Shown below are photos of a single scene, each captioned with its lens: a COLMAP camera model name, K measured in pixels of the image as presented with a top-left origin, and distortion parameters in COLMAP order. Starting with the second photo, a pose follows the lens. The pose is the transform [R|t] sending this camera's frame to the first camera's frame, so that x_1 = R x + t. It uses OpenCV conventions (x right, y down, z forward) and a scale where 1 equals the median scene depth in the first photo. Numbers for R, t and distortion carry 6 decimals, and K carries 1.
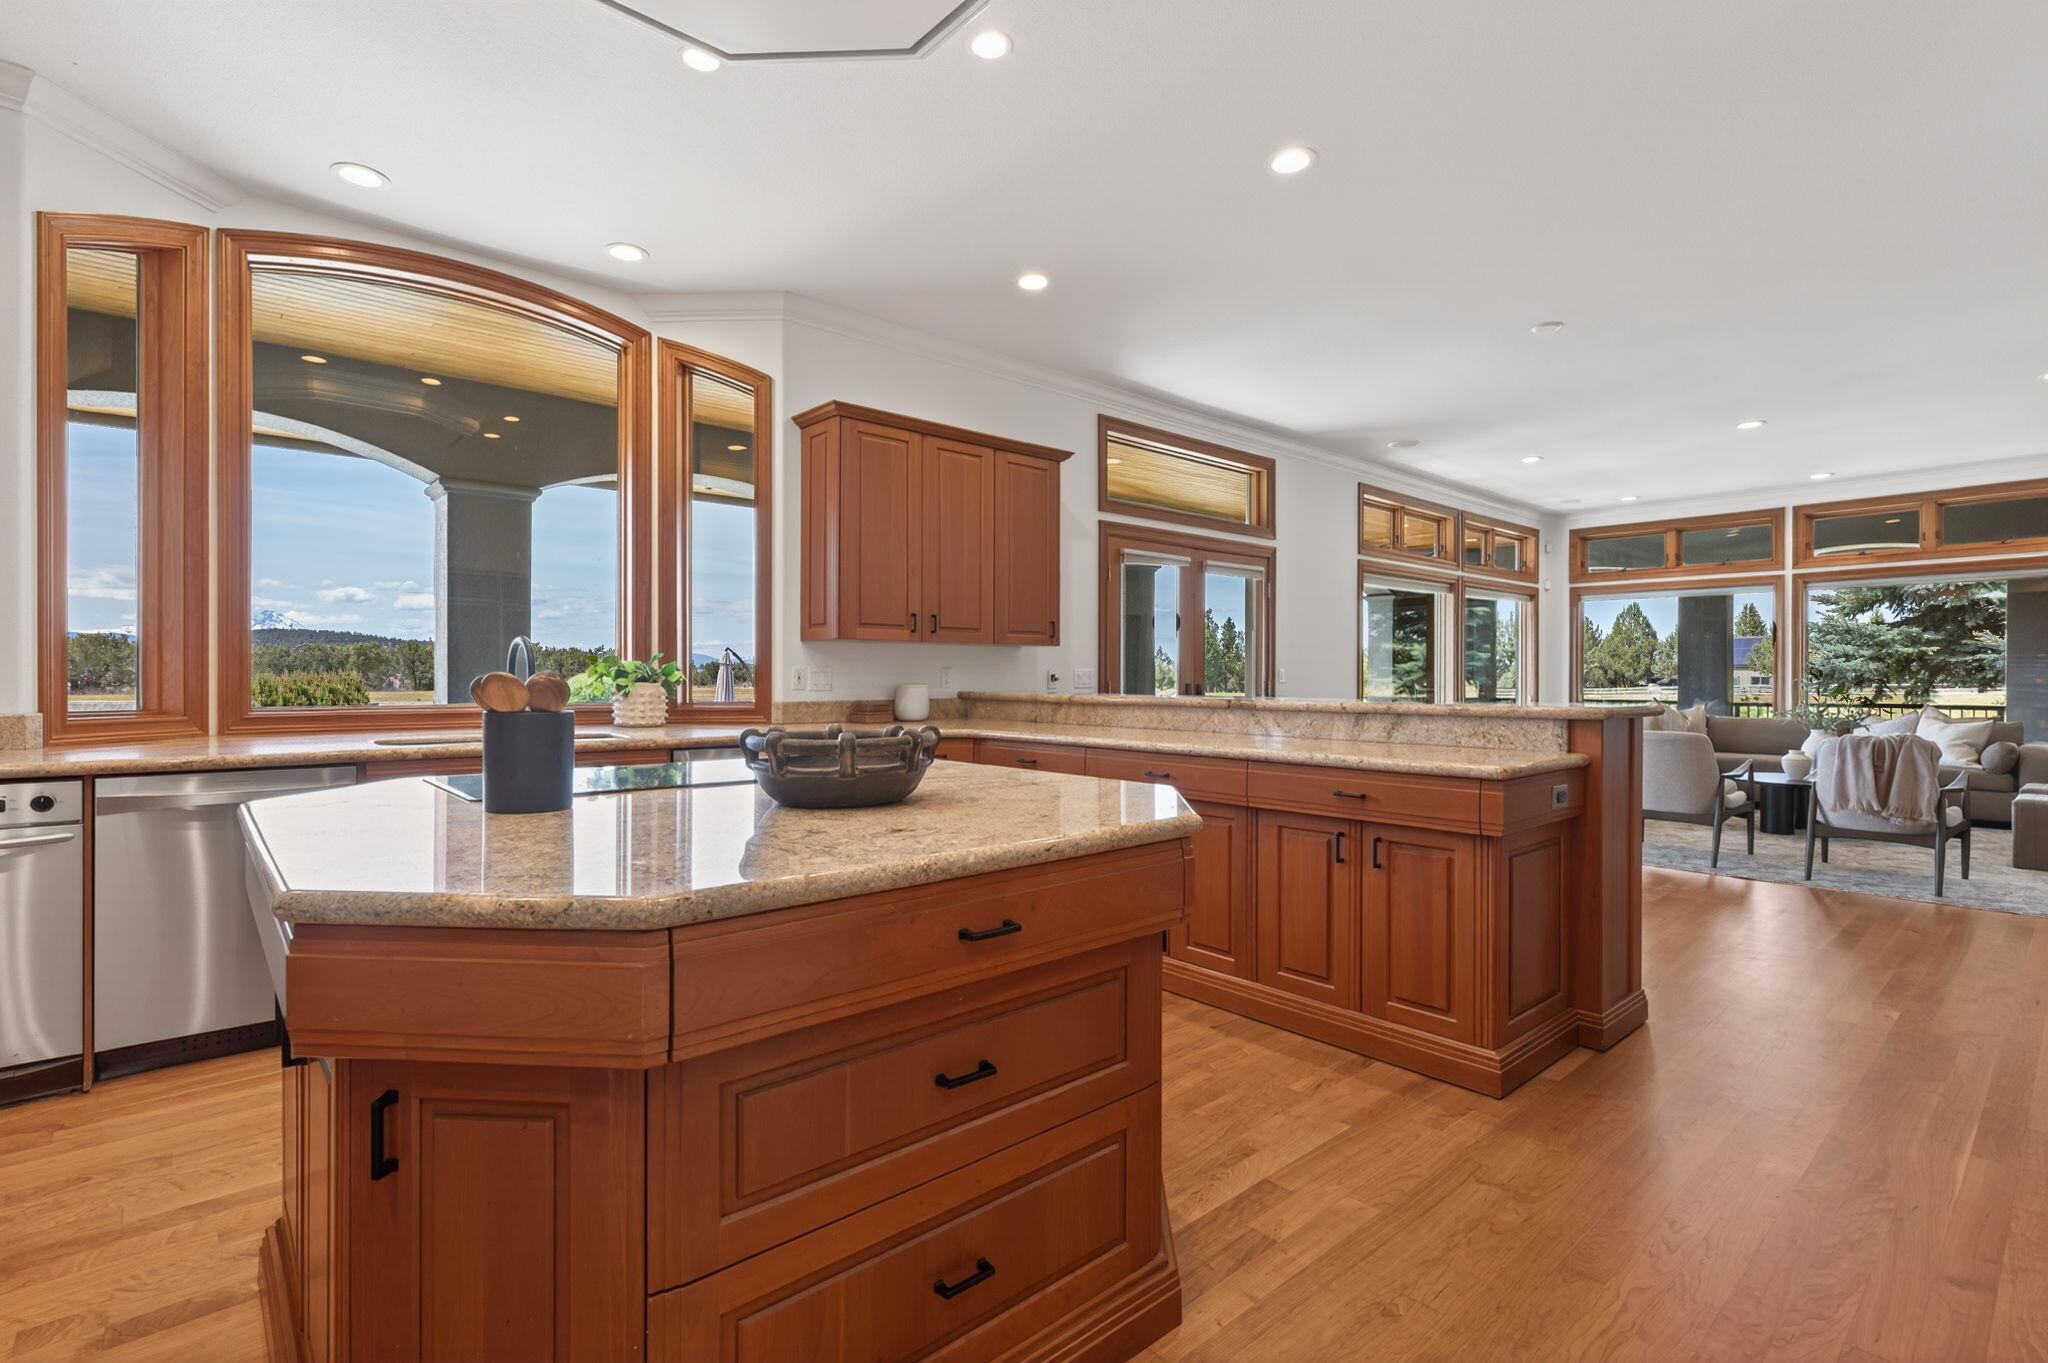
lens RADIAL K [[943.3, 0, 1021.2], [0, 943.3, 672.2], [0, 0, 1]] dist [-0.000595, 0.000025]
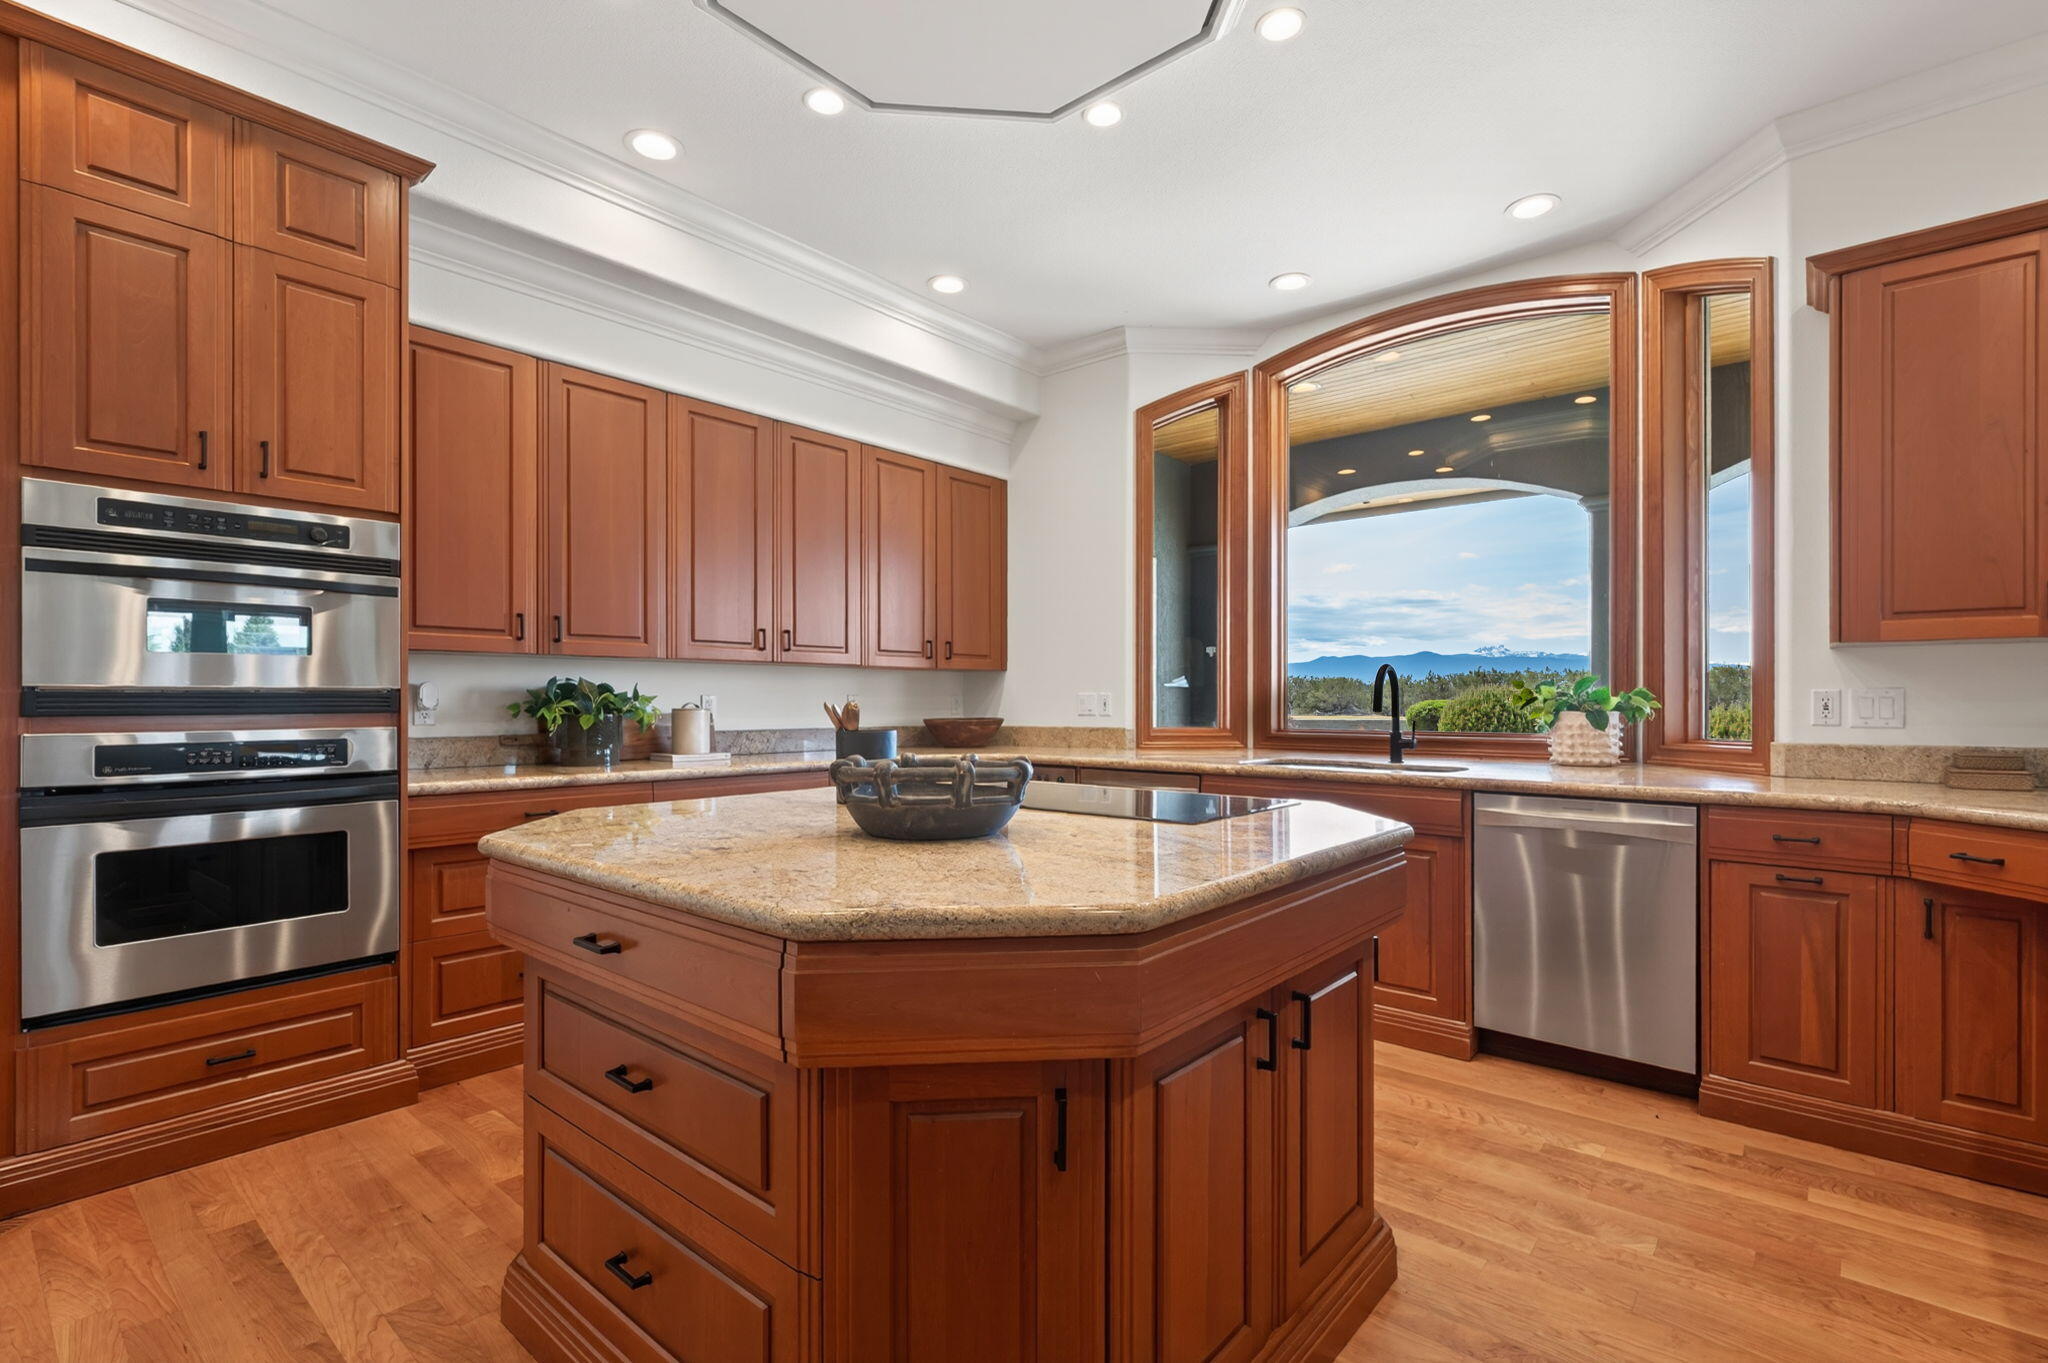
lens RADIAL K [[951.1, 0, 1028.8], [0, 951.1, 700.3], [0, 0, 1]] dist [0.004721, 0.000837]
pose [[0.139992, -0.005880, -0.990135, 0.432789], [0.001871, 0.999982, -0.005674, 0.005710], [0.990151, -0.001058, 0.140000, 0.506208]]
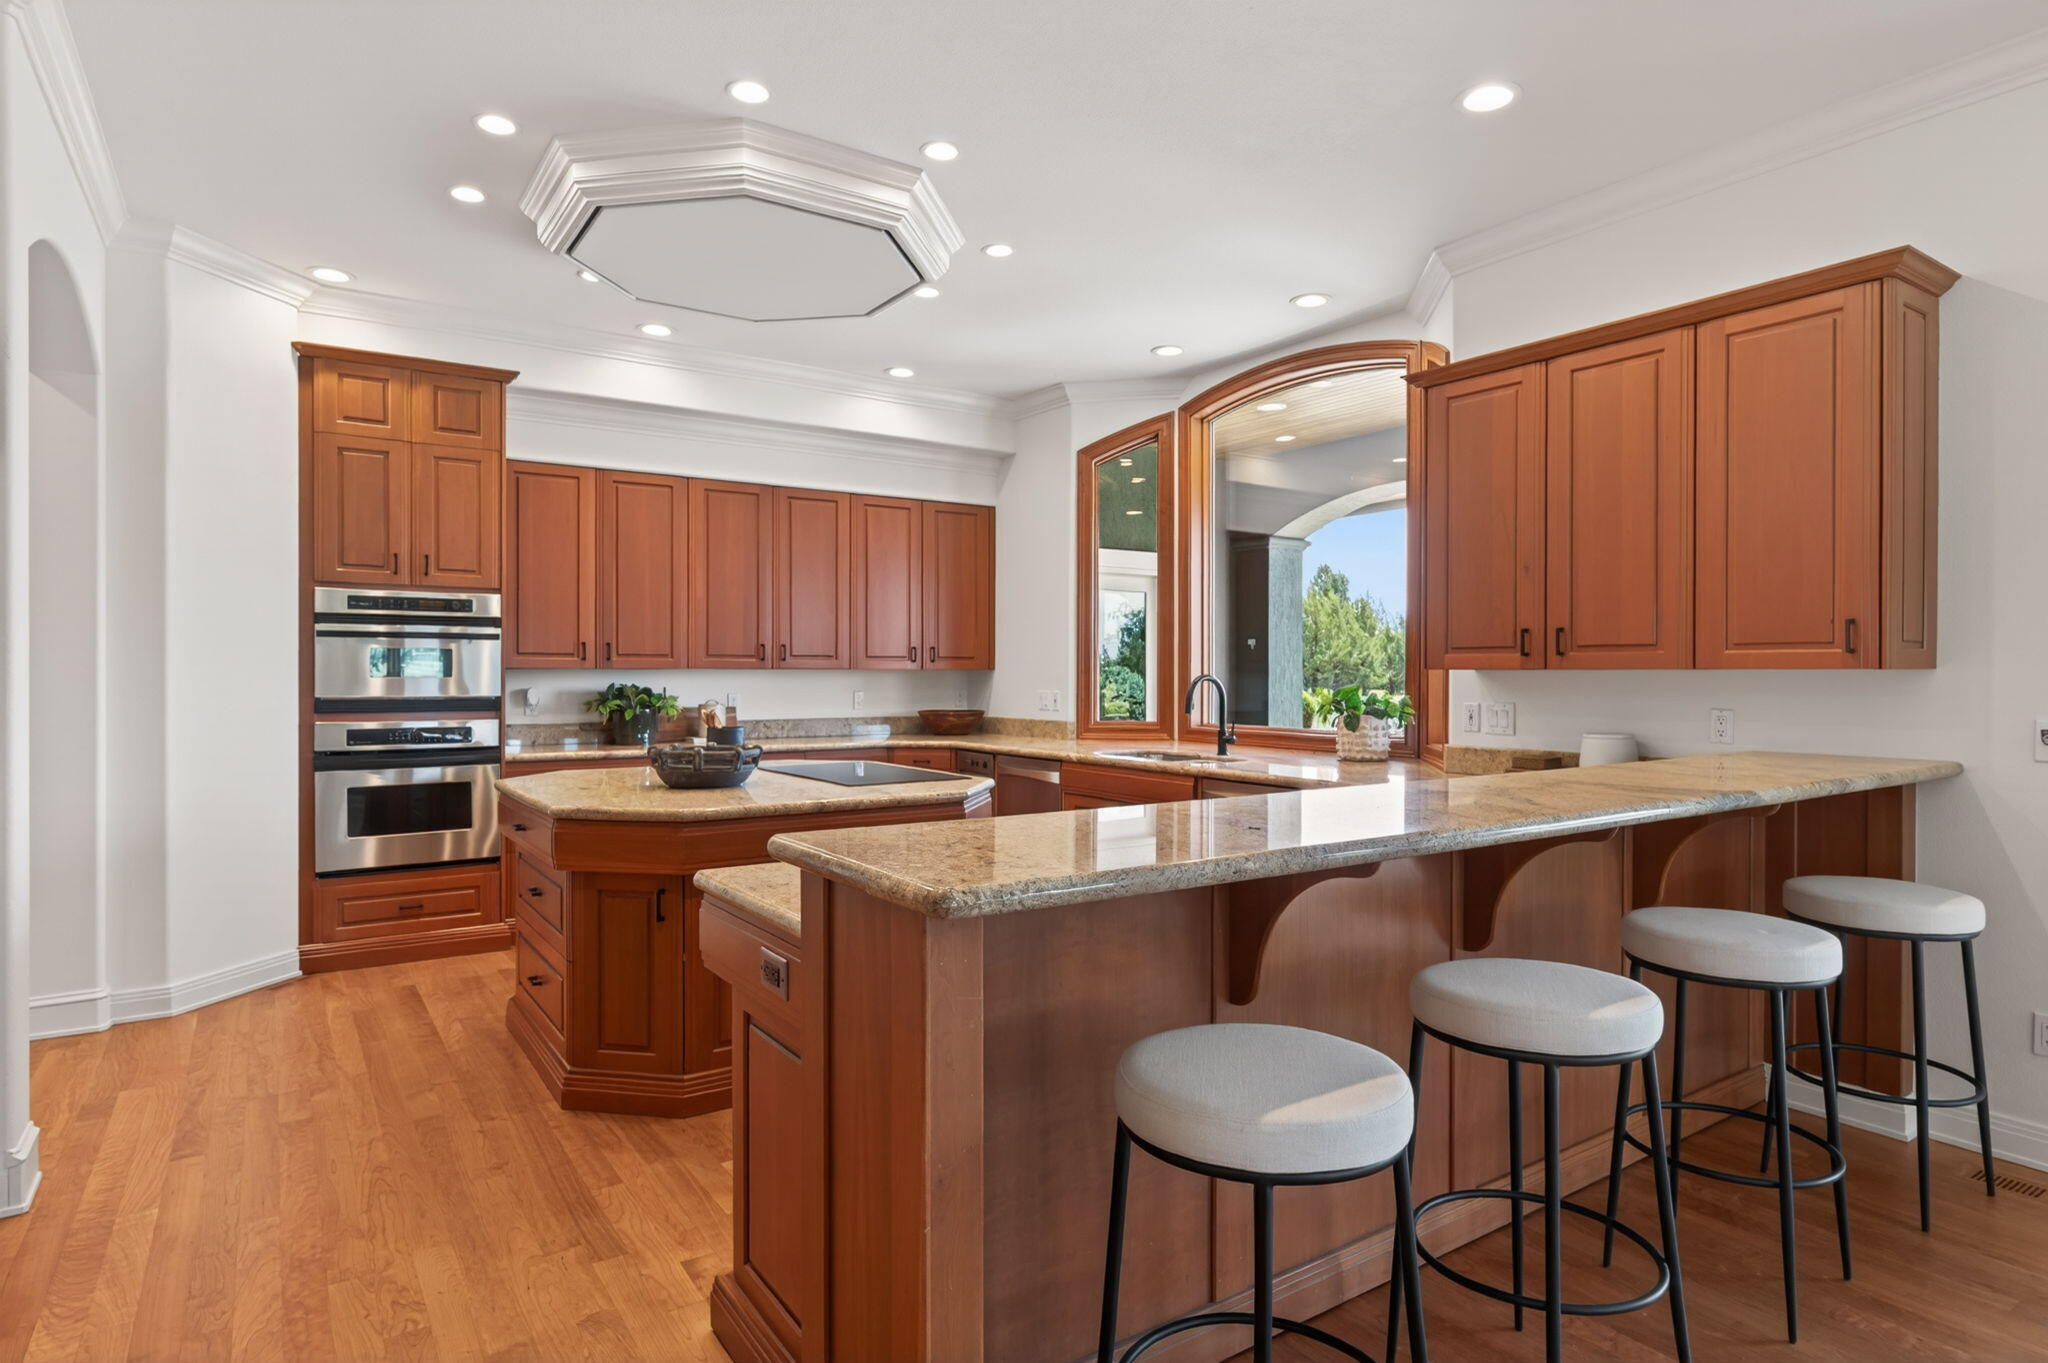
lens RADIAL K [[1133.4, 0, 1024.0], [0, 1133.4, 681.5], [0, 0, 1]] dist [-0.007479, -0.000545]
pose [[-0.122972, 0.002985, -0.992406, 1.008387], [-0.001729, 0.999993, 0.003222, -0.034800], [0.992409, 0.002112, -0.122966, 0.990576]]
